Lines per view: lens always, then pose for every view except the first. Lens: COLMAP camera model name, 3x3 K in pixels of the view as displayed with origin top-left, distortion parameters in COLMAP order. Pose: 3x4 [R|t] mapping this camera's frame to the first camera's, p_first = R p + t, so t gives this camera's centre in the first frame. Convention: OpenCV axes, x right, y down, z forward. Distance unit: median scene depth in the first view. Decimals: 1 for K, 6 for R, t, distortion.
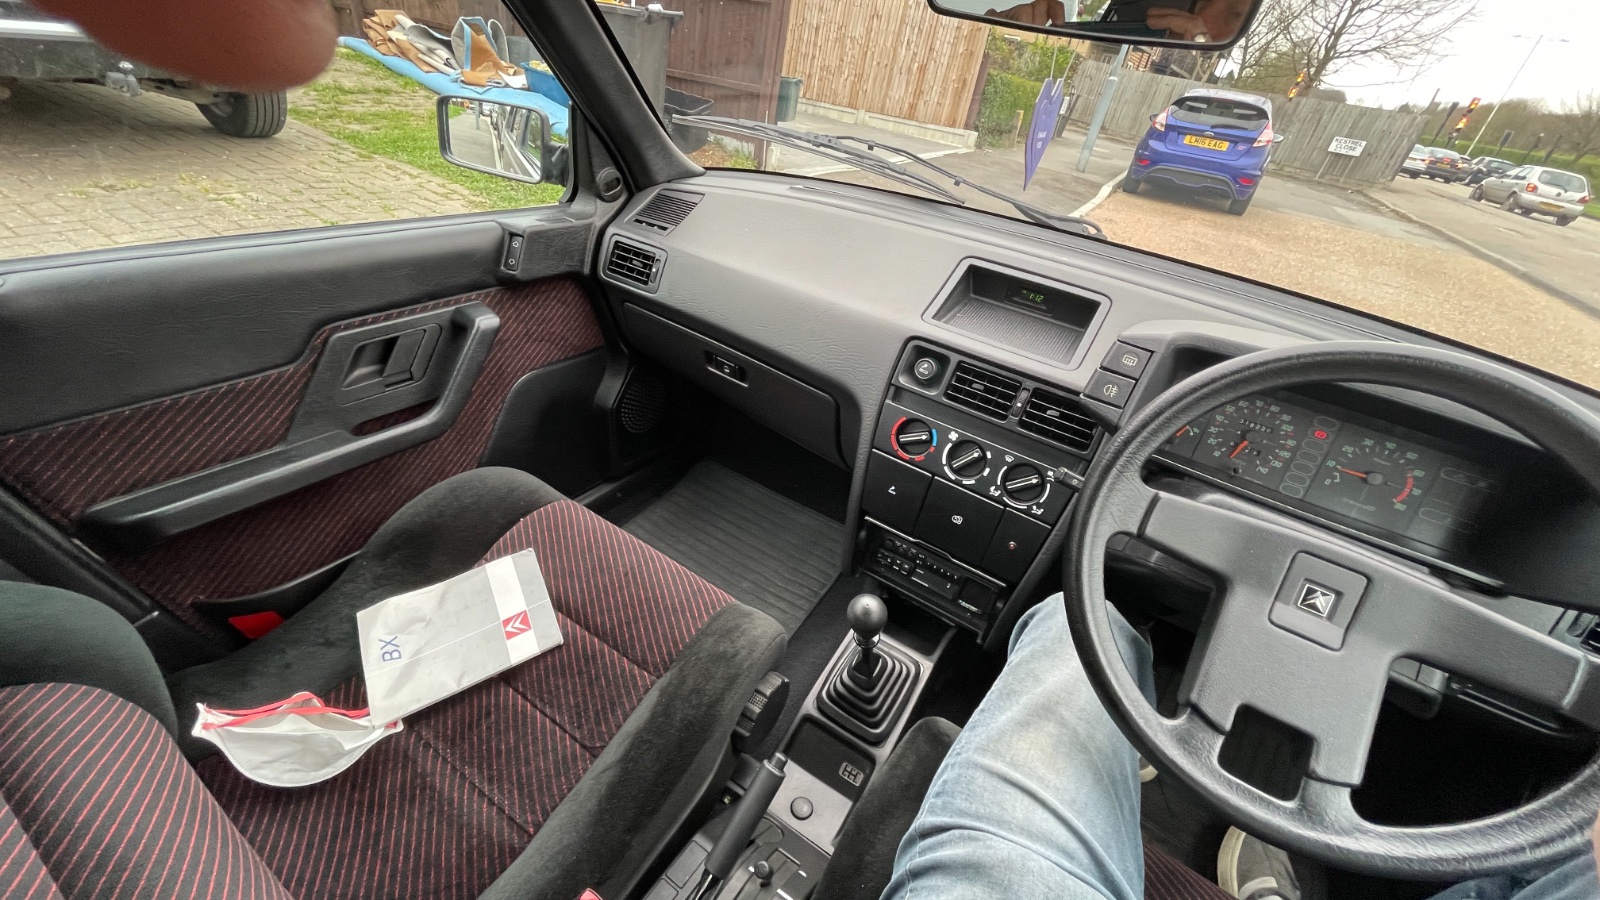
lens RADIAL K [[653.2, 0, 791.8], [0, 653.2, 450.8], [0, 0, 1]] dist [-0.003437, 0.003808]
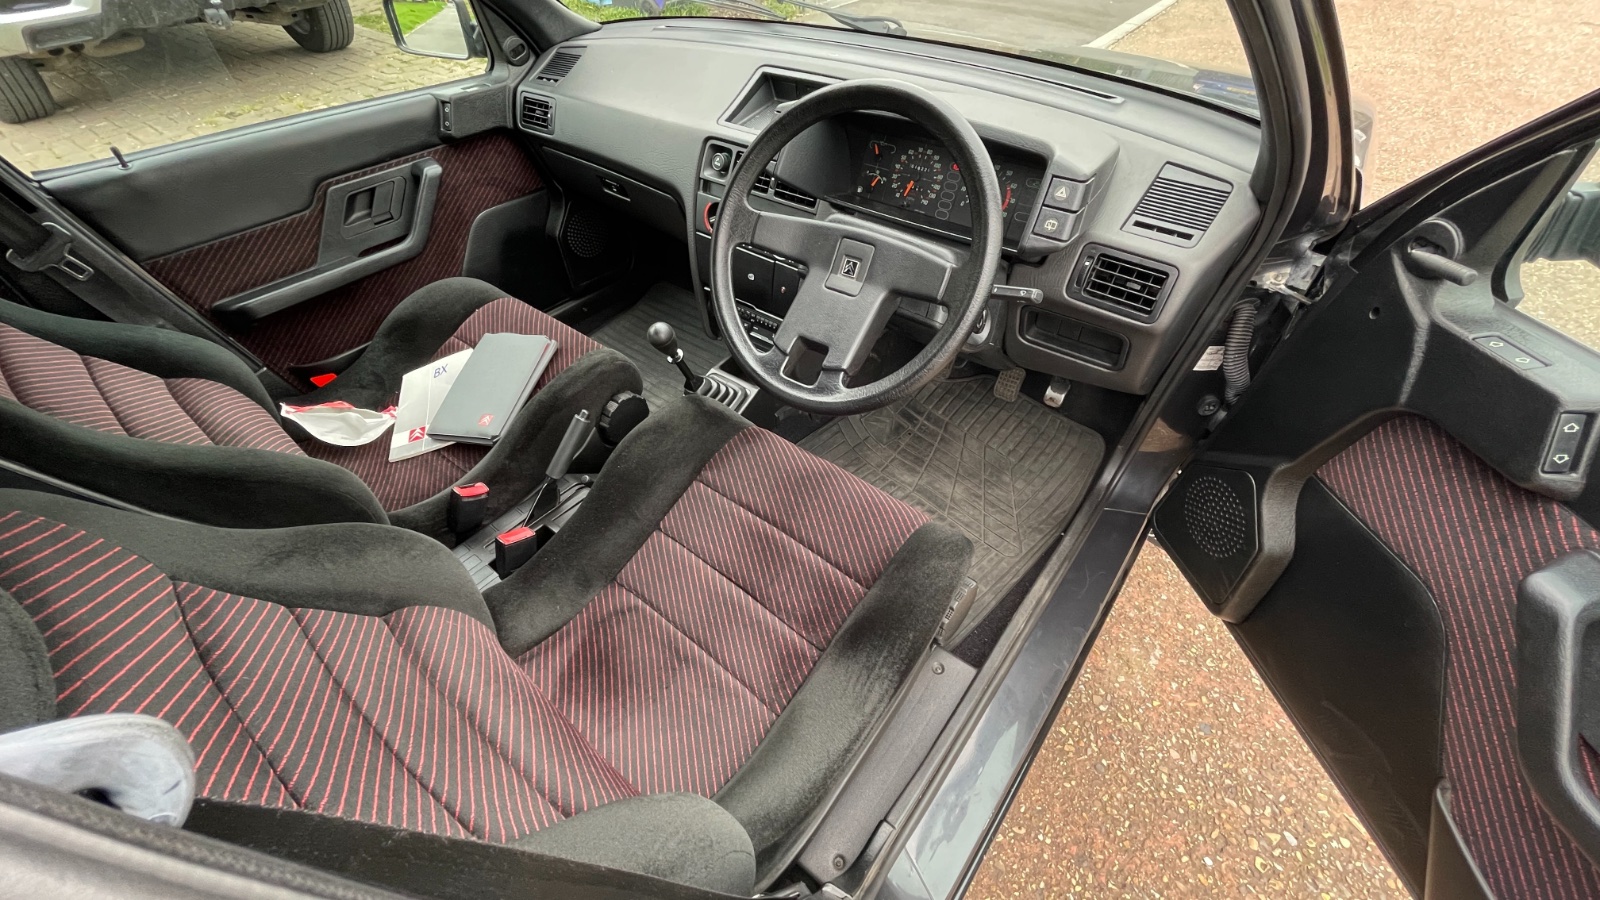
lens RADIAL K [[653.2, 0, 793.3], [0, 653.2, 452.6], [0, 0, 1]] dist [-0.003437, 0.003808]
pose [[0.980935, -0.048454, -0.188197, 0.585691], [0.083131, 0.979964, 0.180994, 0.229664], [0.175656, -0.193189, 0.965310, -0.377468]]
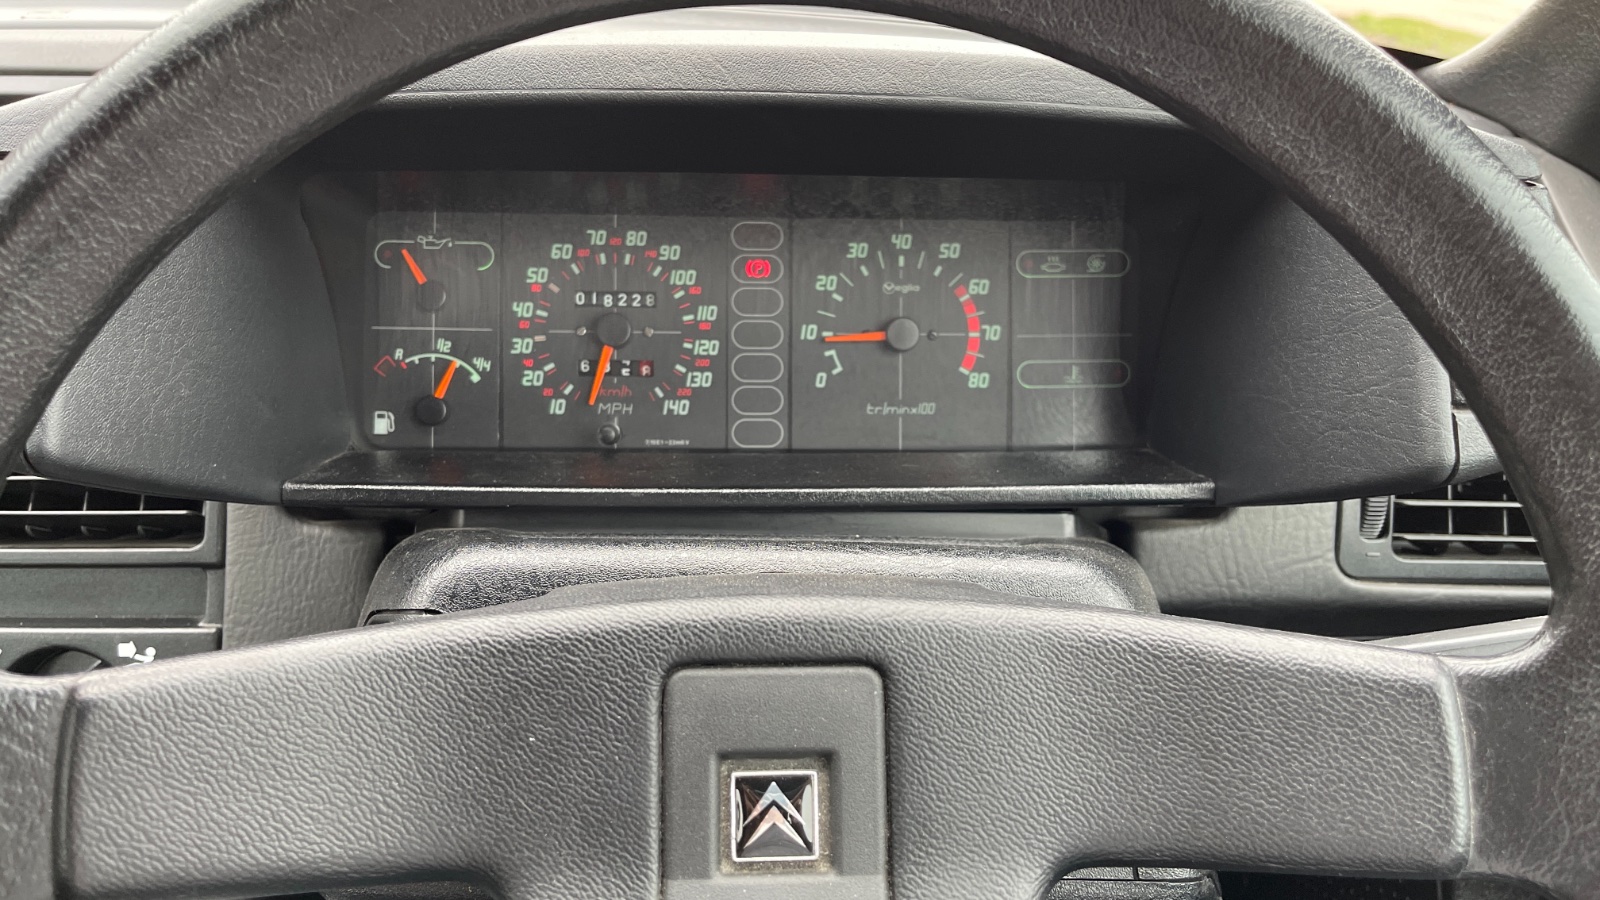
lens RADIAL K [[1220.6, 0, 811.3], [0, 1220.6, 460.9], [0, 0, 1]] dist [0.065784, -0.055807]
pose [[0.807357, -0.358552, 0.468631, 0.389358], [0.383564, 0.922420, 0.044946, 0.046976], [-0.448390, 0.143462, 0.882250, 0.322086]]
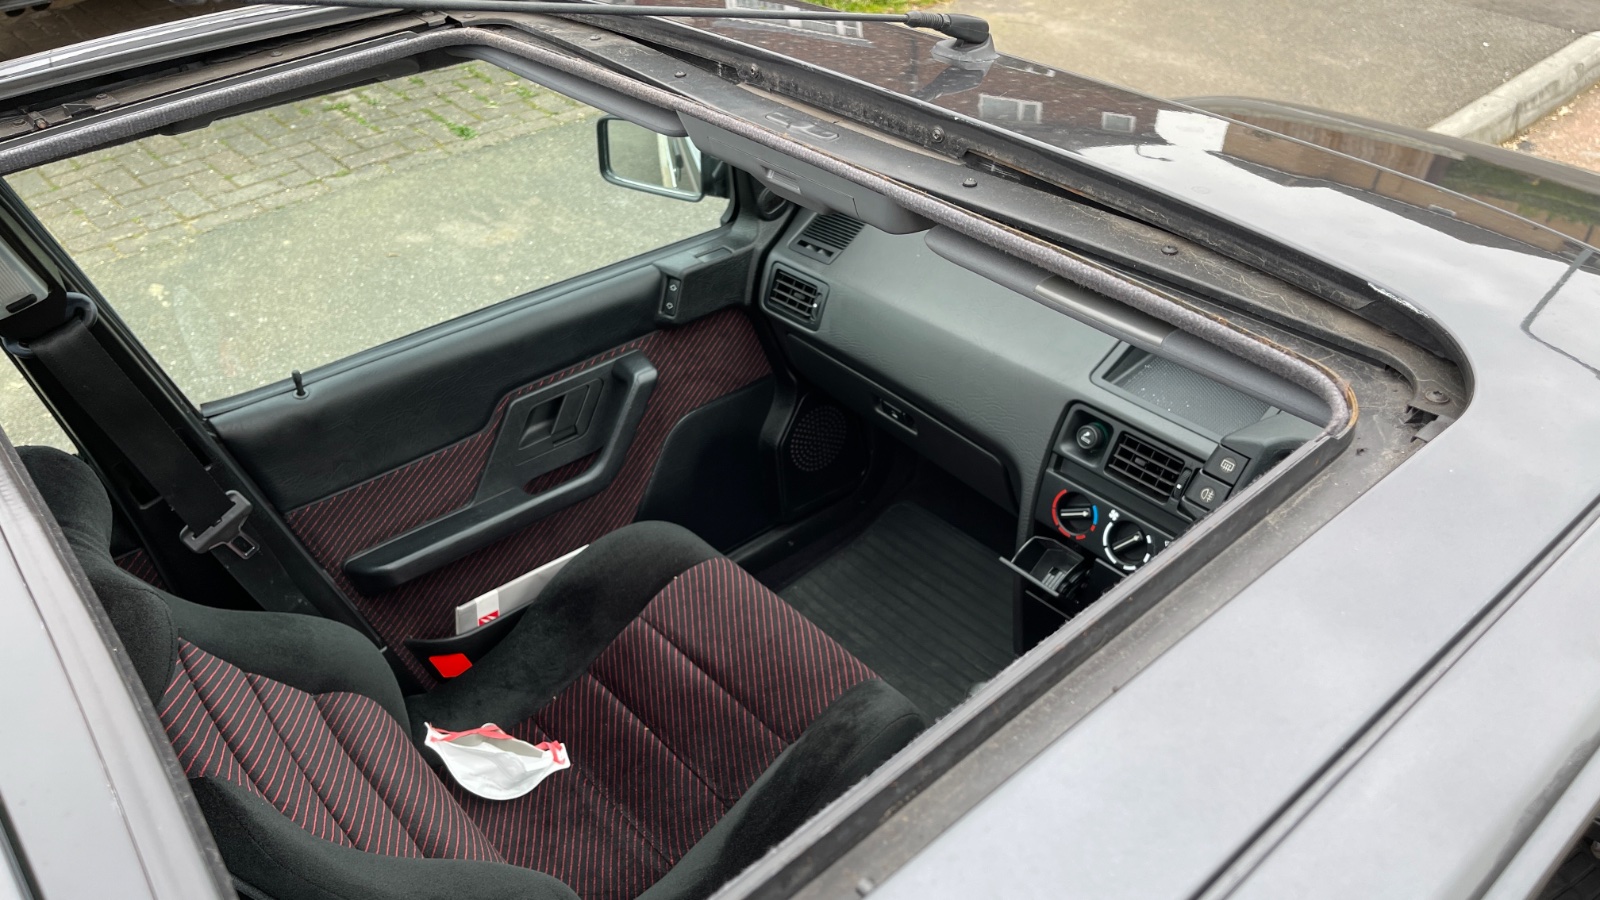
lens RADIAL K [[1220.6, 0, 802.2], [0, 1220.6, 451.2], [0, 0, 1]] dist [0.065784, -0.055807]
pose [[0.948396, 0.022292, -0.316303, 0.371746], [-0.011341, 0.999272, 0.036422, -0.166763], [0.316884, -0.030955, 0.947959, -0.729275]]
